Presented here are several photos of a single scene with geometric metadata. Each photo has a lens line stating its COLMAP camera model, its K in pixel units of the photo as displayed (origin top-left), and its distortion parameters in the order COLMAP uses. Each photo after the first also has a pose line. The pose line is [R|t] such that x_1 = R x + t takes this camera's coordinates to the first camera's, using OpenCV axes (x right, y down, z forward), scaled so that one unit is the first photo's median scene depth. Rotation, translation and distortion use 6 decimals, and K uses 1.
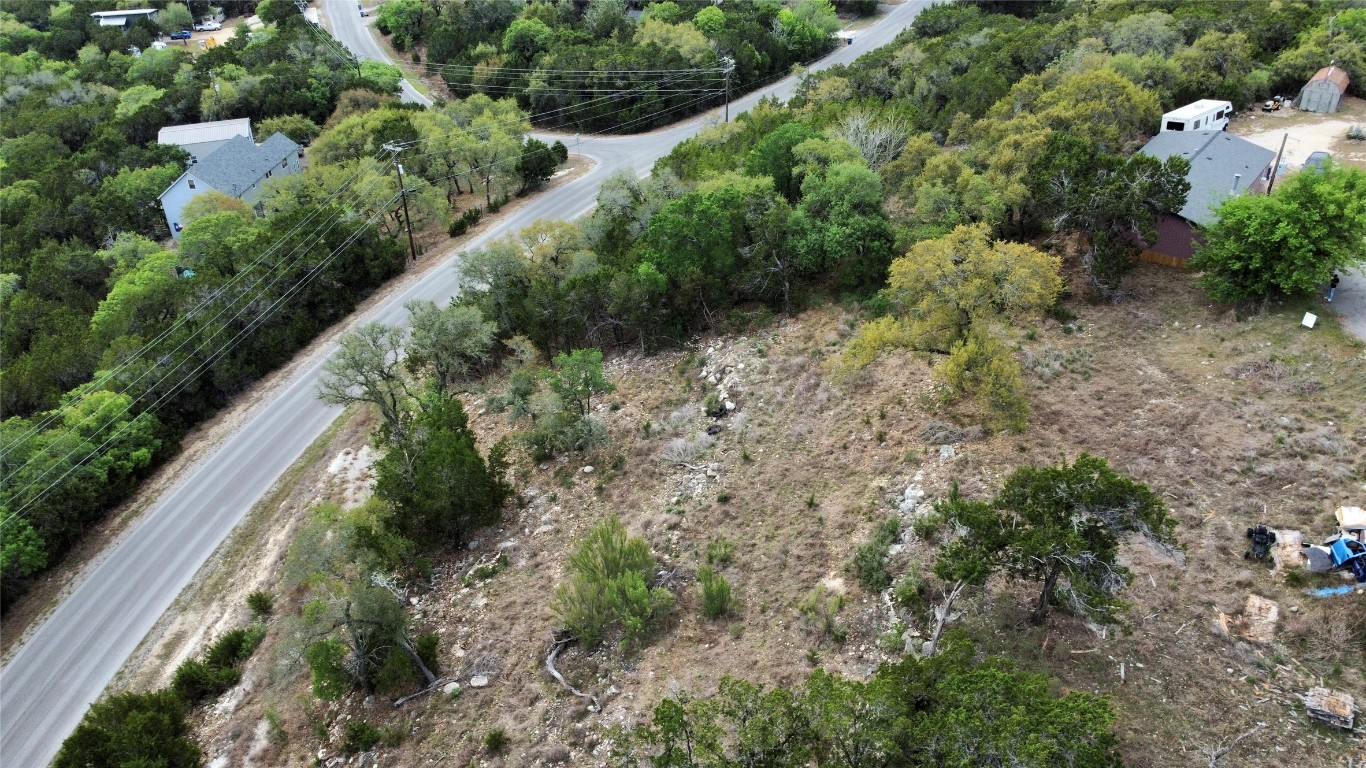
lens RADIAL K [[1033.9, 0, 678.2], [0, 1033.9, 386.5], [0, 0, 1]] dist [0.003354, -0.007945]
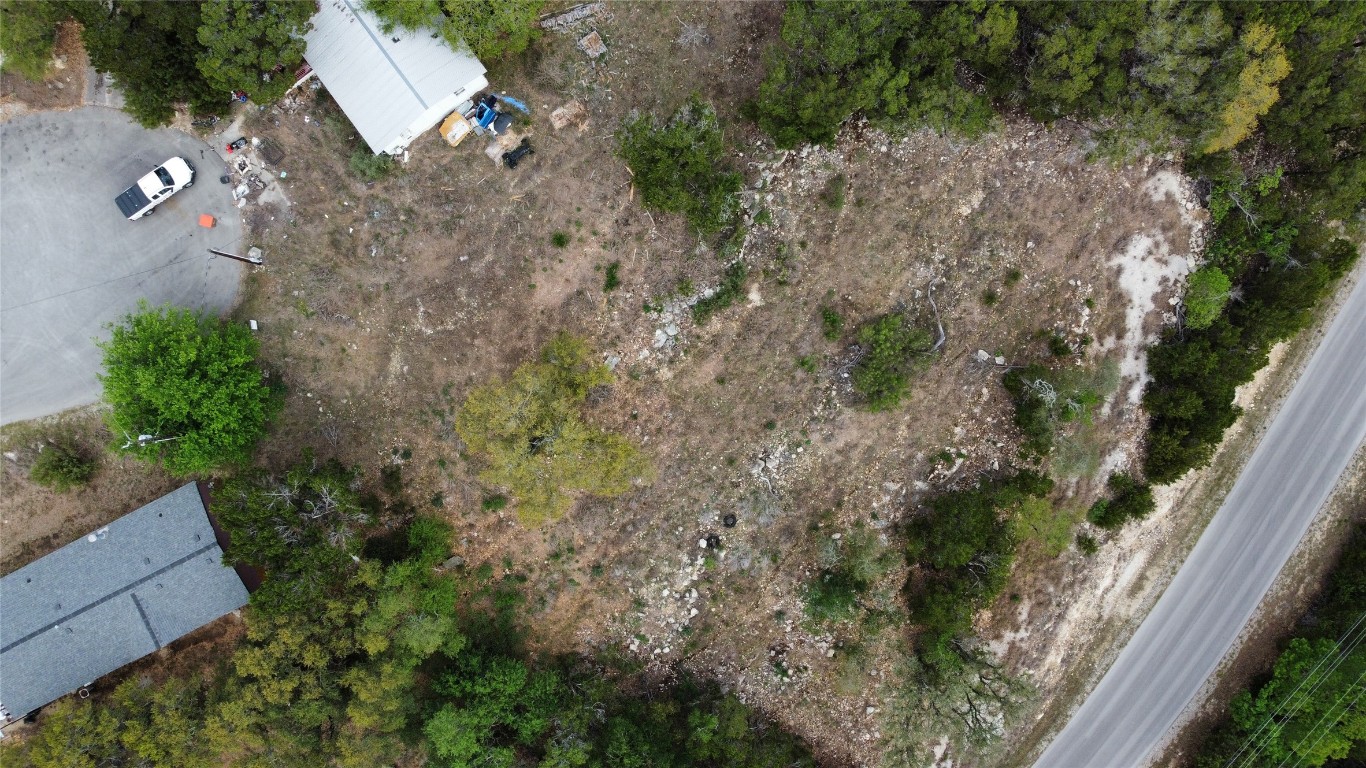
lens RADIAL K [[1033.9, 0, 678.2], [0, 1033.9, 386.5], [0, 0, 1]] dist [0.003354, -0.007945]
pose [[-0.903607, -0.426620, 0.038604, 0.124362], [0.268009, -0.492749, 0.827871, -1.010843], [-0.334164, 0.758416, 0.559589, 0.280403]]
